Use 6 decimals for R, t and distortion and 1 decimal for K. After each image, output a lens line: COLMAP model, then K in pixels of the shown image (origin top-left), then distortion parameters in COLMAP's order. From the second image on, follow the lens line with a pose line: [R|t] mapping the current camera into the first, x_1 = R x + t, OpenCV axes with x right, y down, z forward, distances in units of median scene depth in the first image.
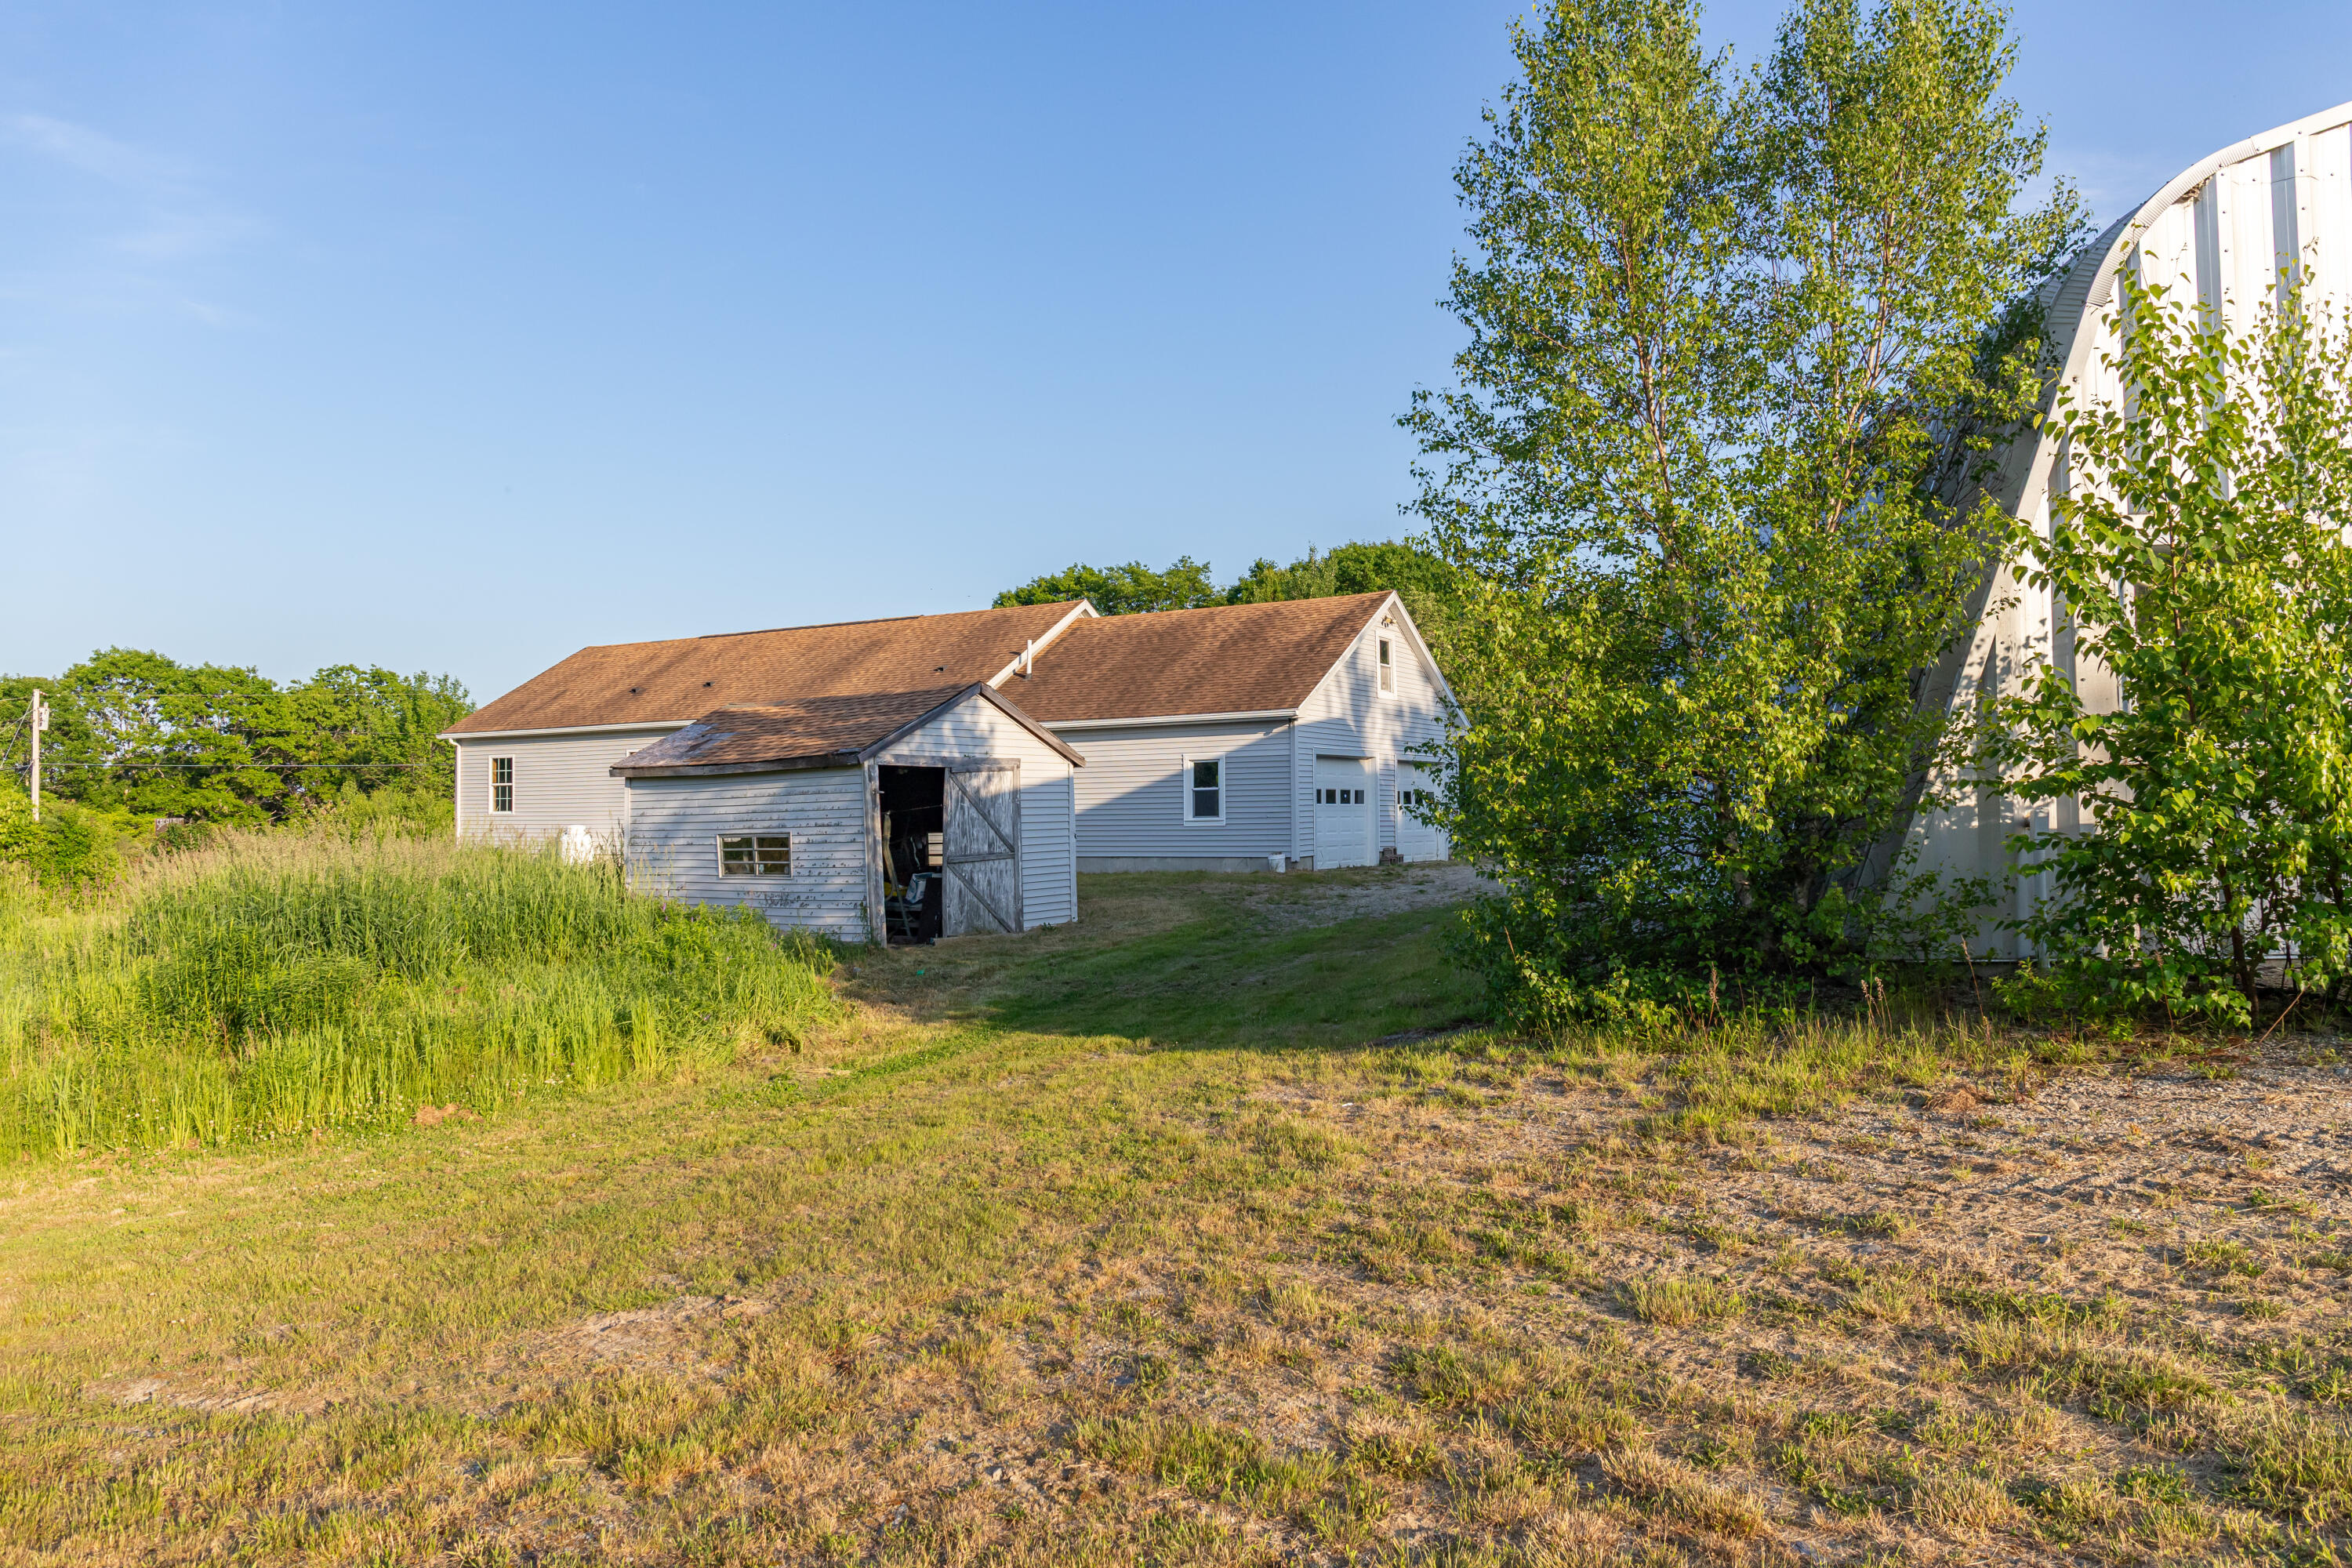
lens RADIAL K [[1613.8, 0, 1167.3], [0, 1613.8, 784.4], [0, 0, 1]] dist [-0.002033, -0.025372]
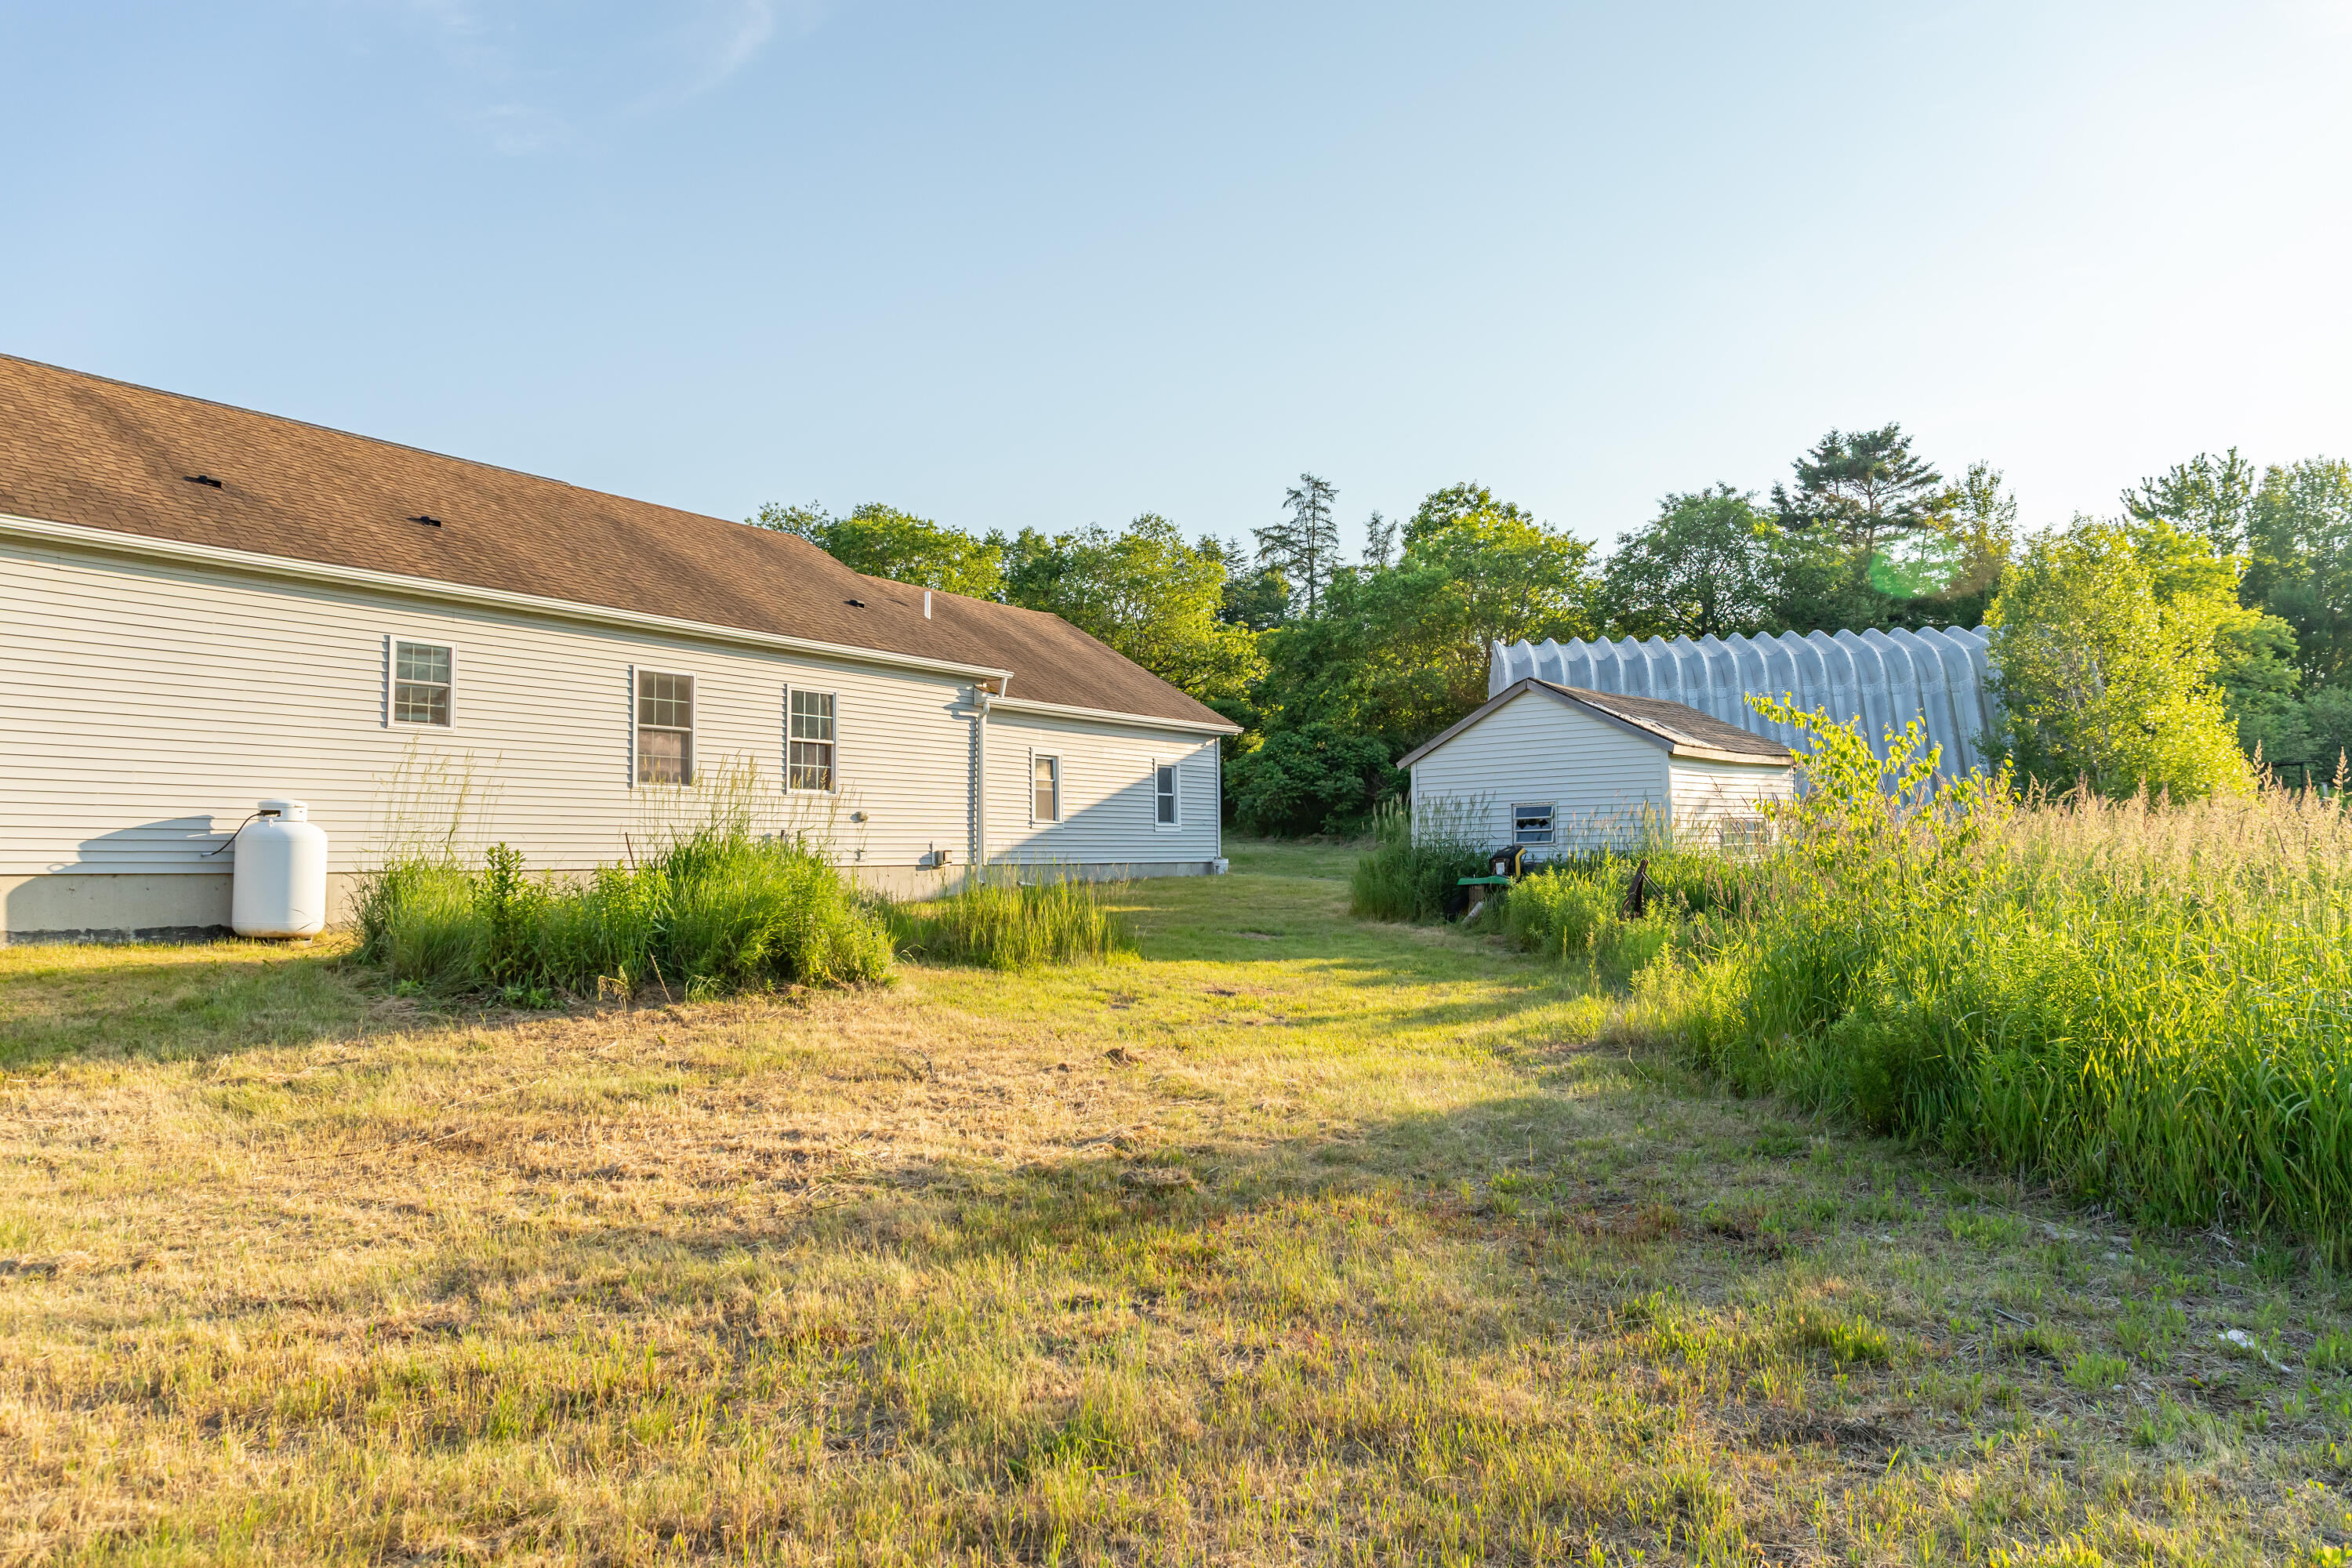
lens RADIAL K [[1572.1, 0, 1167.5], [0, 1572.1, 780.8], [0, 0, 1]] dist [-0.025924, -0.007887]
pose [[0.035774, 0.058885, 0.997624, -2.695573], [-0.008512, 0.998244, -0.058617, 0.146546], [-0.999324, -0.006395, 0.036212, 2.765160]]
